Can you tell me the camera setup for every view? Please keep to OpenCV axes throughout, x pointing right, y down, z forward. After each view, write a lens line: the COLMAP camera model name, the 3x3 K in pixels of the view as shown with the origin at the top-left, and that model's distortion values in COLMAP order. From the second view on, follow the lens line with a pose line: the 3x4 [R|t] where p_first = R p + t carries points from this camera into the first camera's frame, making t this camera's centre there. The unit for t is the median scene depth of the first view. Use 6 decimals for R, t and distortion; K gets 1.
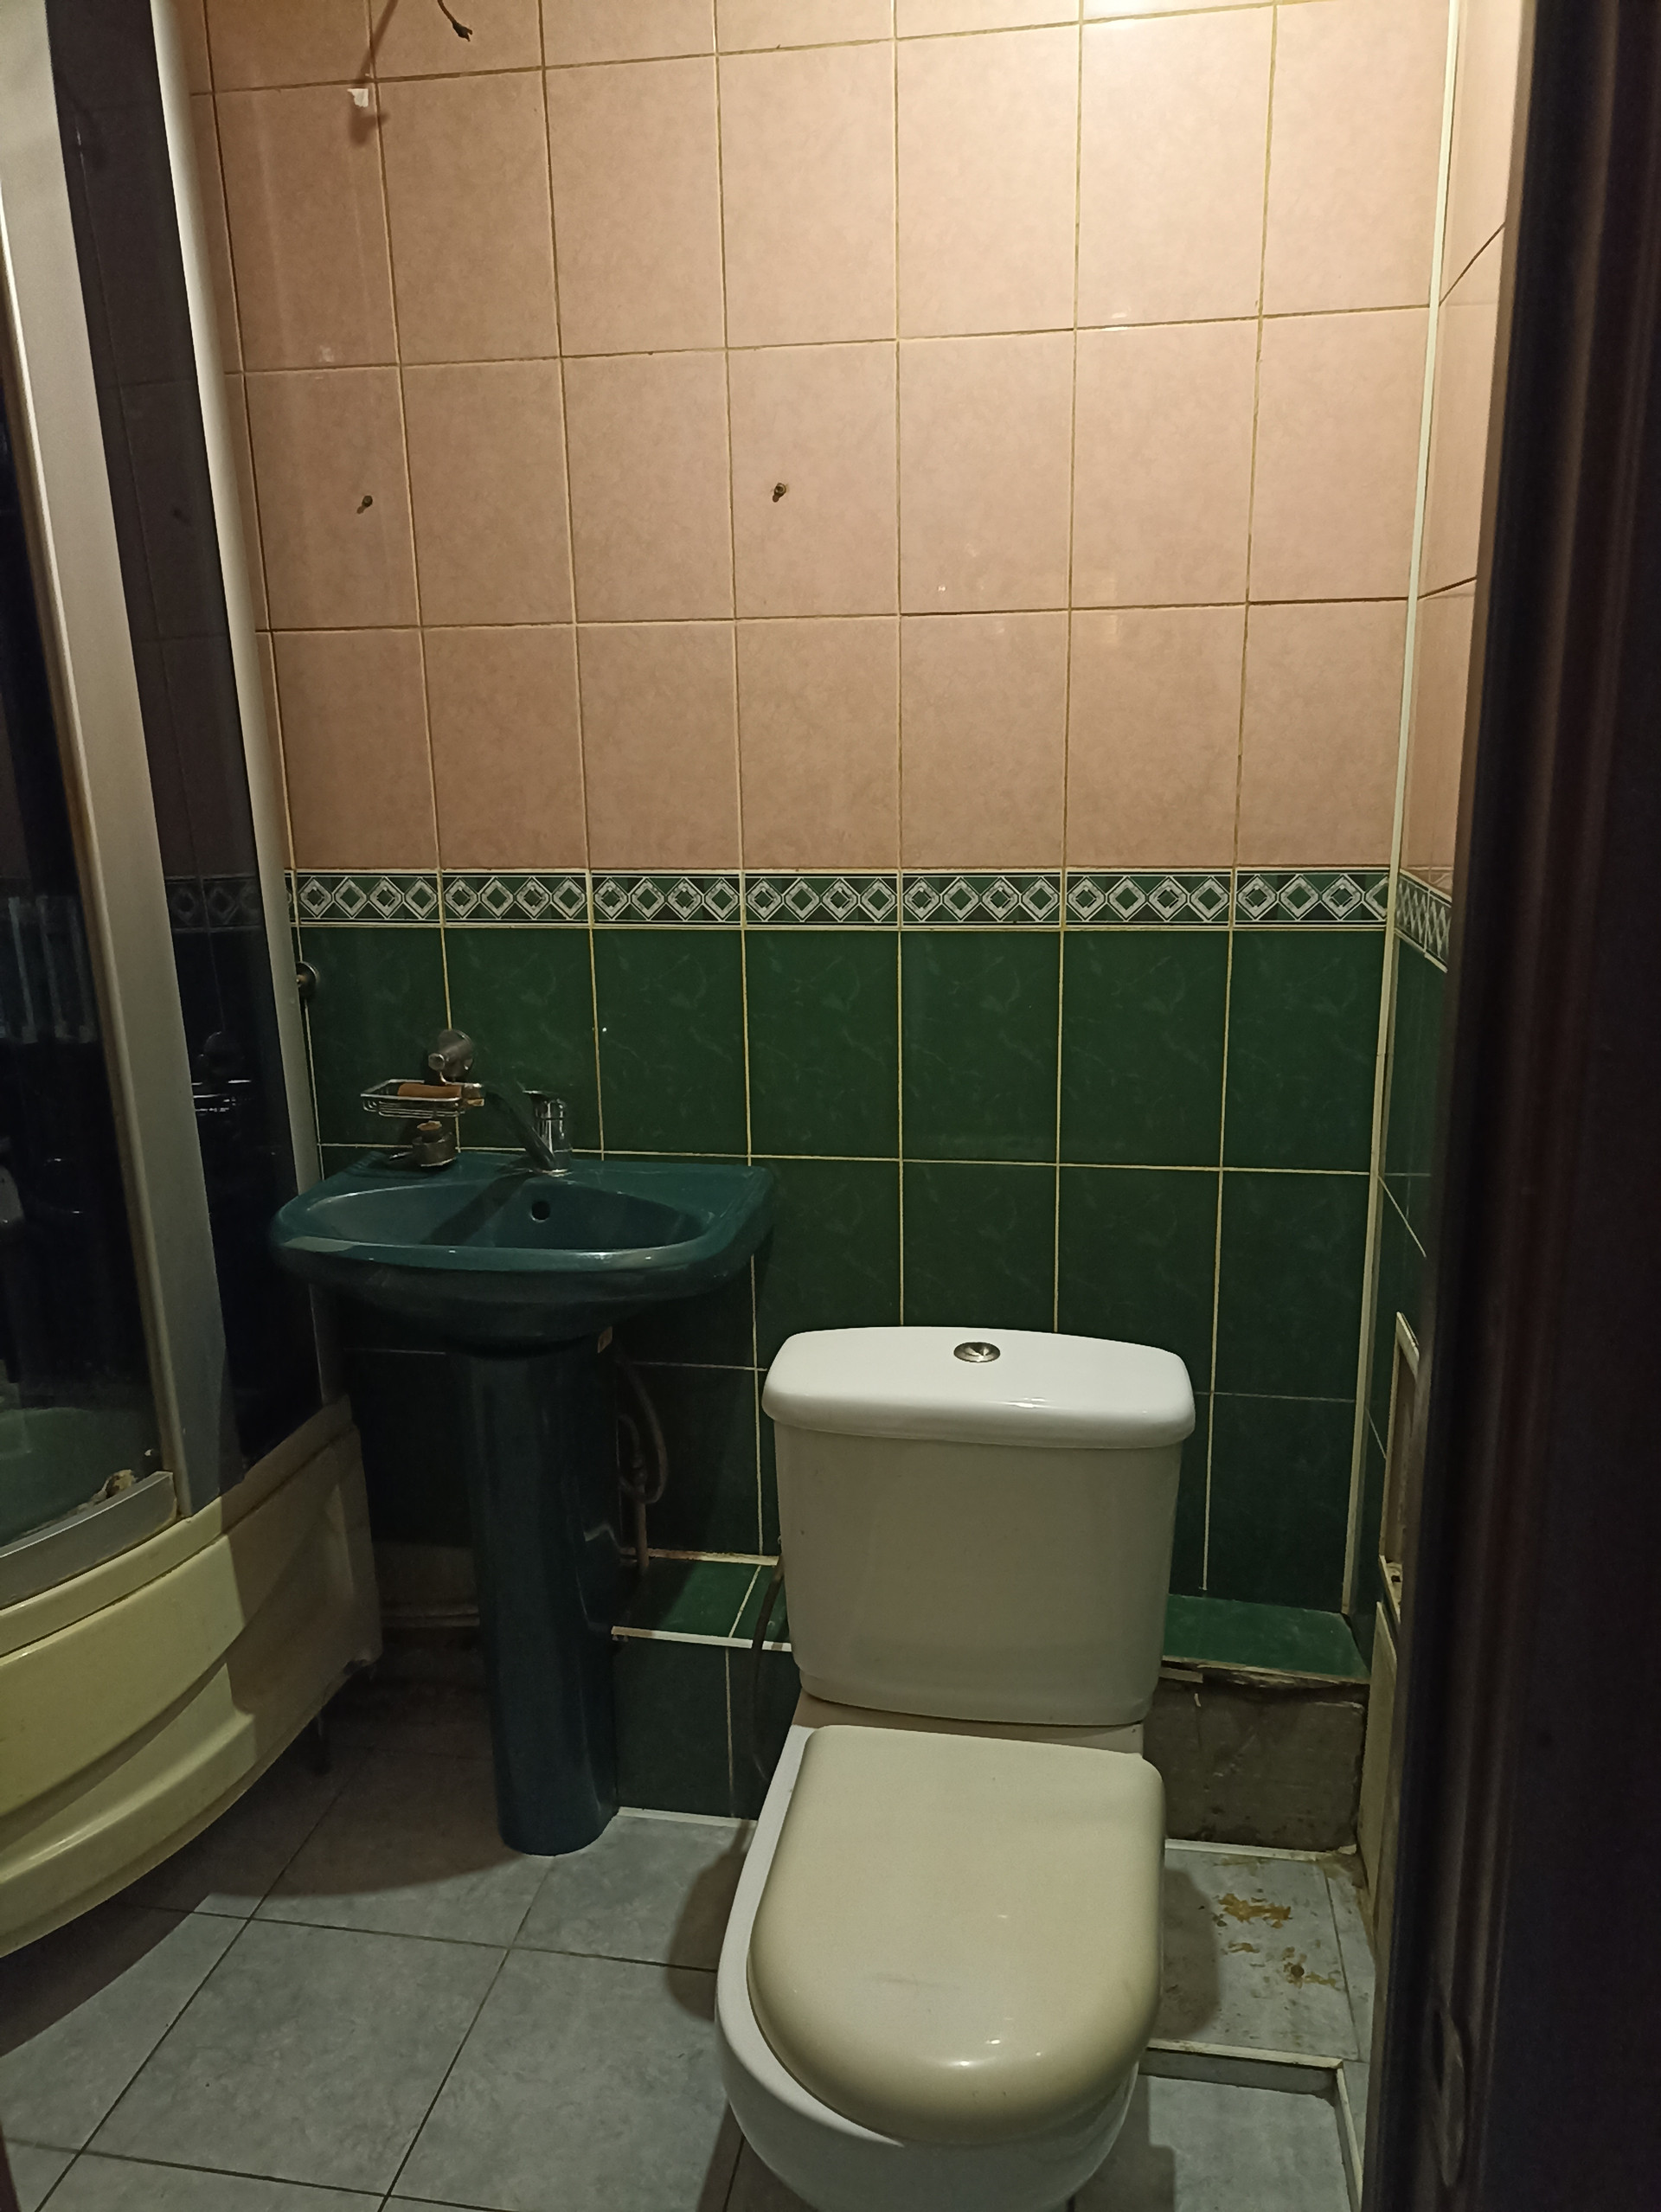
lens RADIAL K [[1613.0, 0, 830.4], [0, 1613.0, 1110.4], [0, 0, 1]] dist [0.018752, -0.008278]
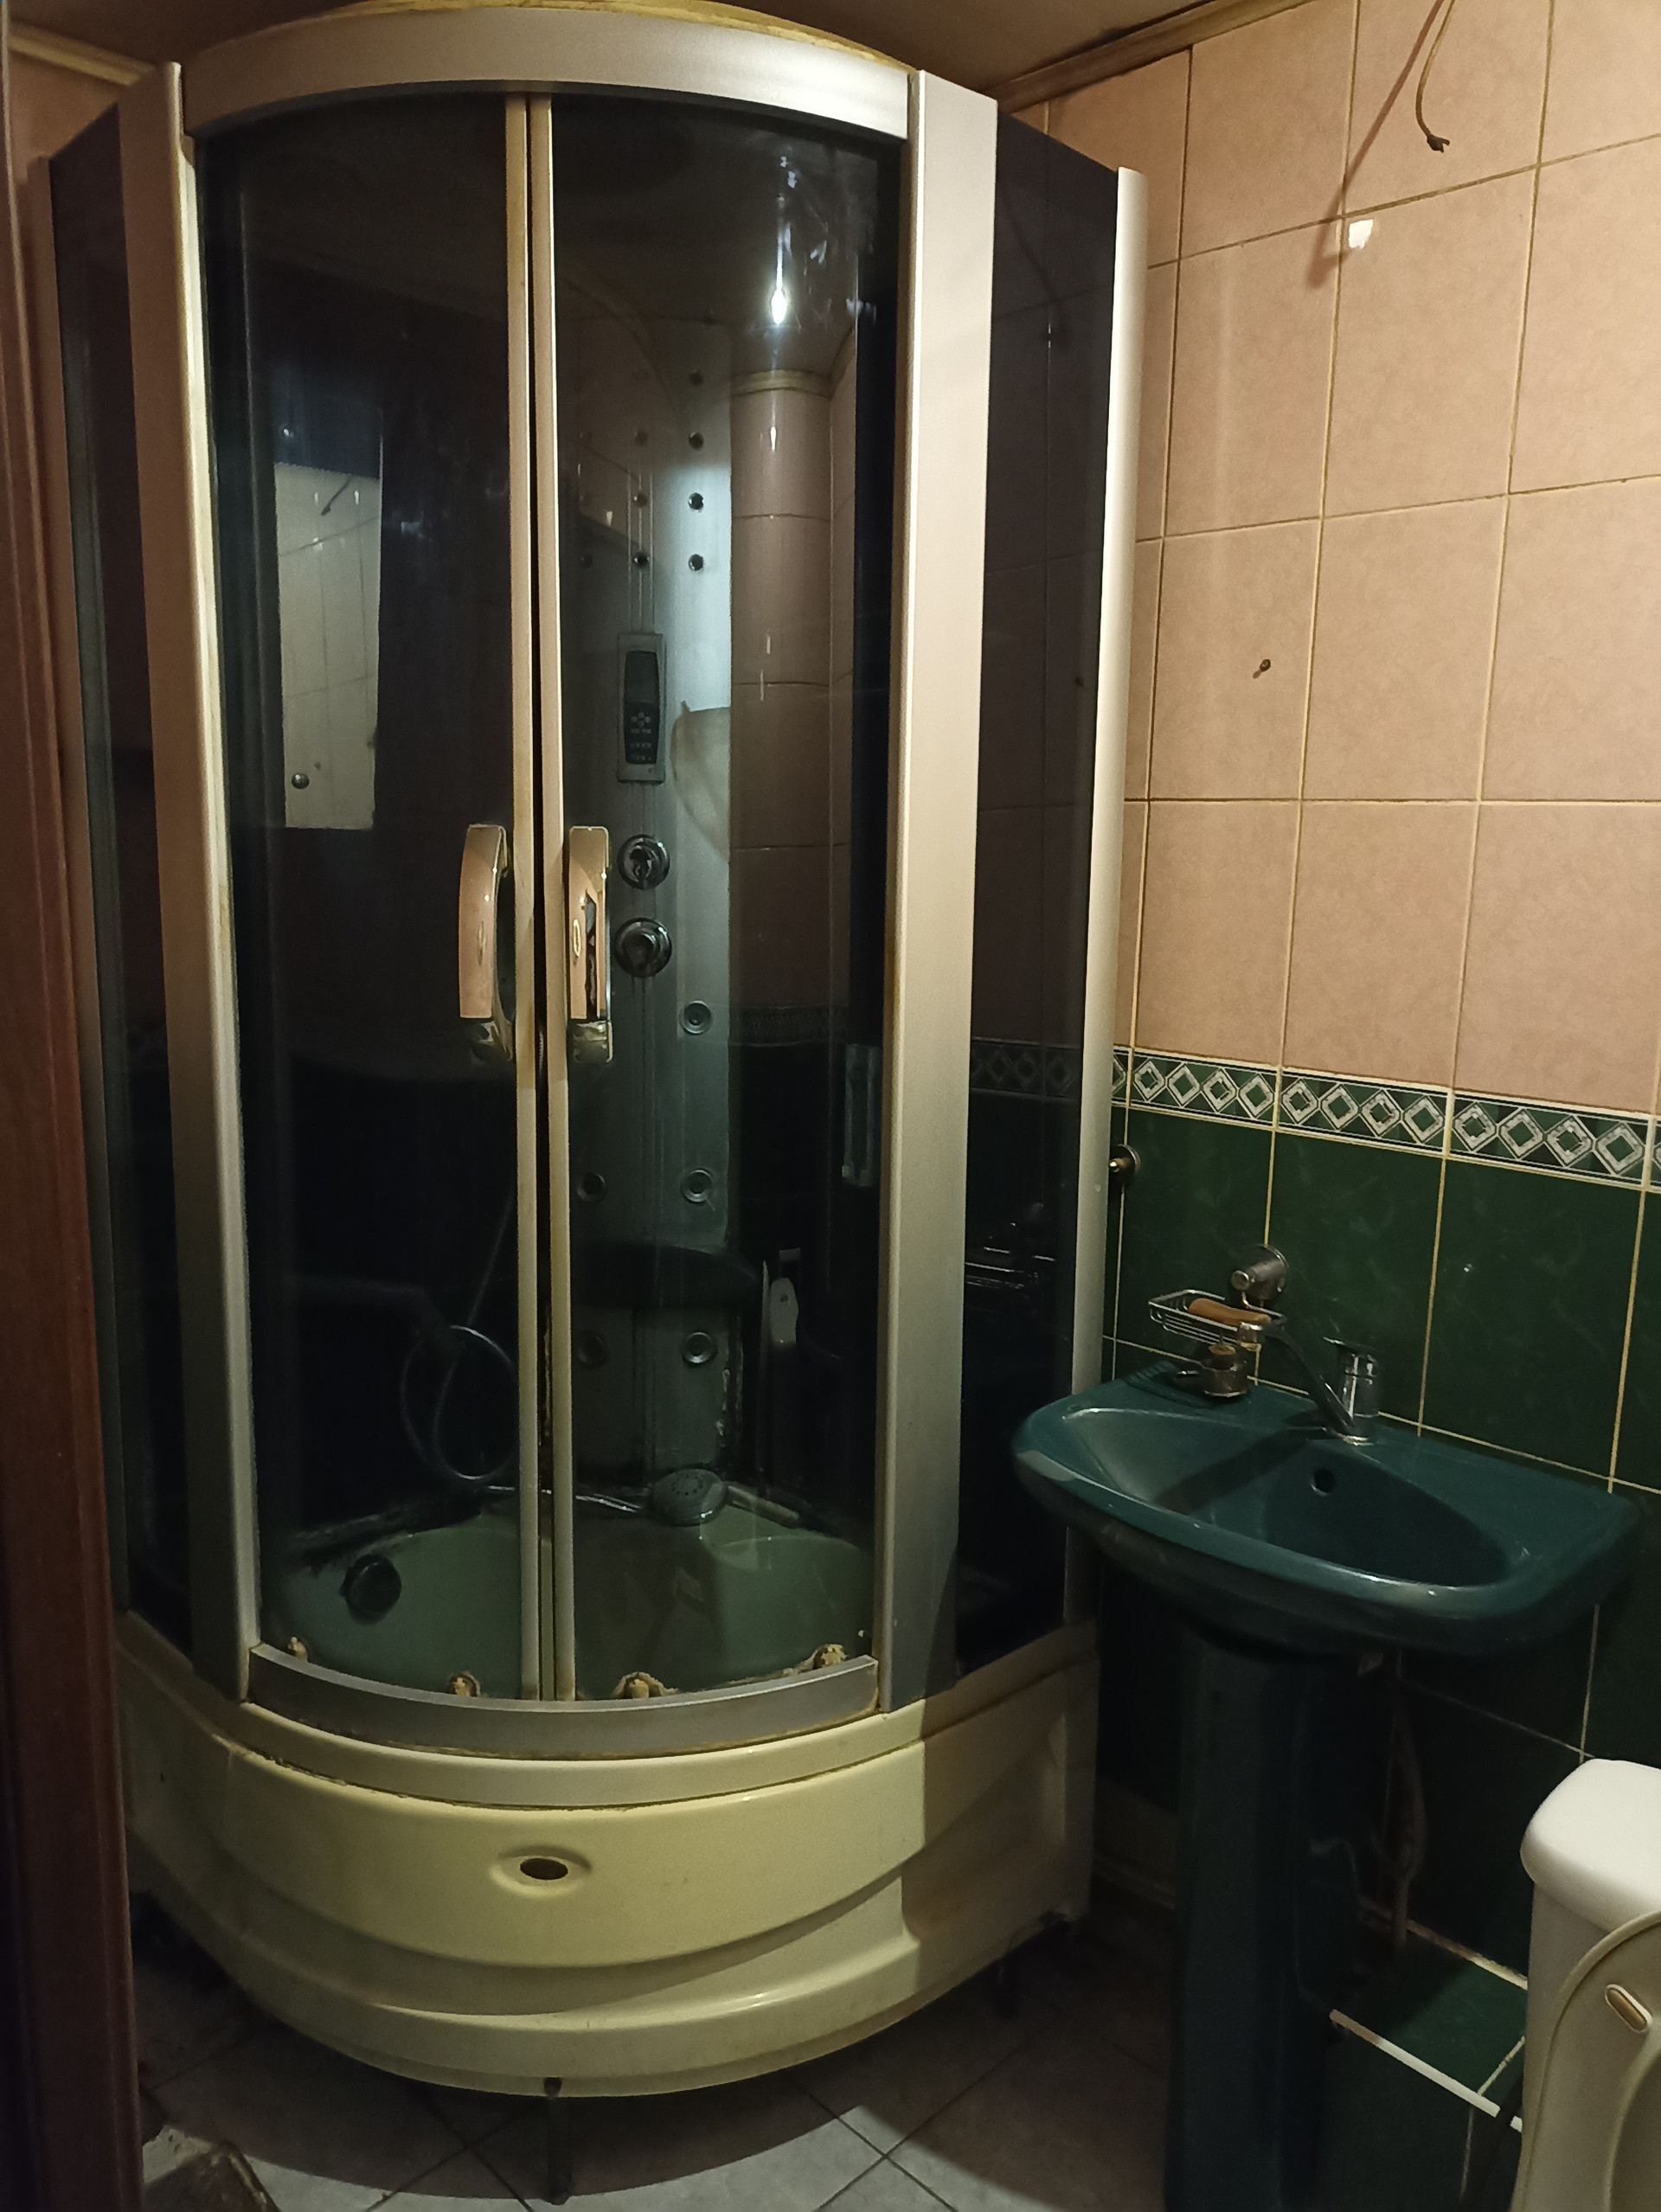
lens RADIAL K [[1613.0, 0, 830.5], [0, 1613.0, 1102.7], [0, 0, 1]] dist [0.018752, -0.008278]
pose [[0.816308, 0.131354, -0.562483, 0.059852], [-0.174817, 0.984312, -0.023843, -0.067882], [0.550527, 0.117795, 0.826465, 0.138208]]
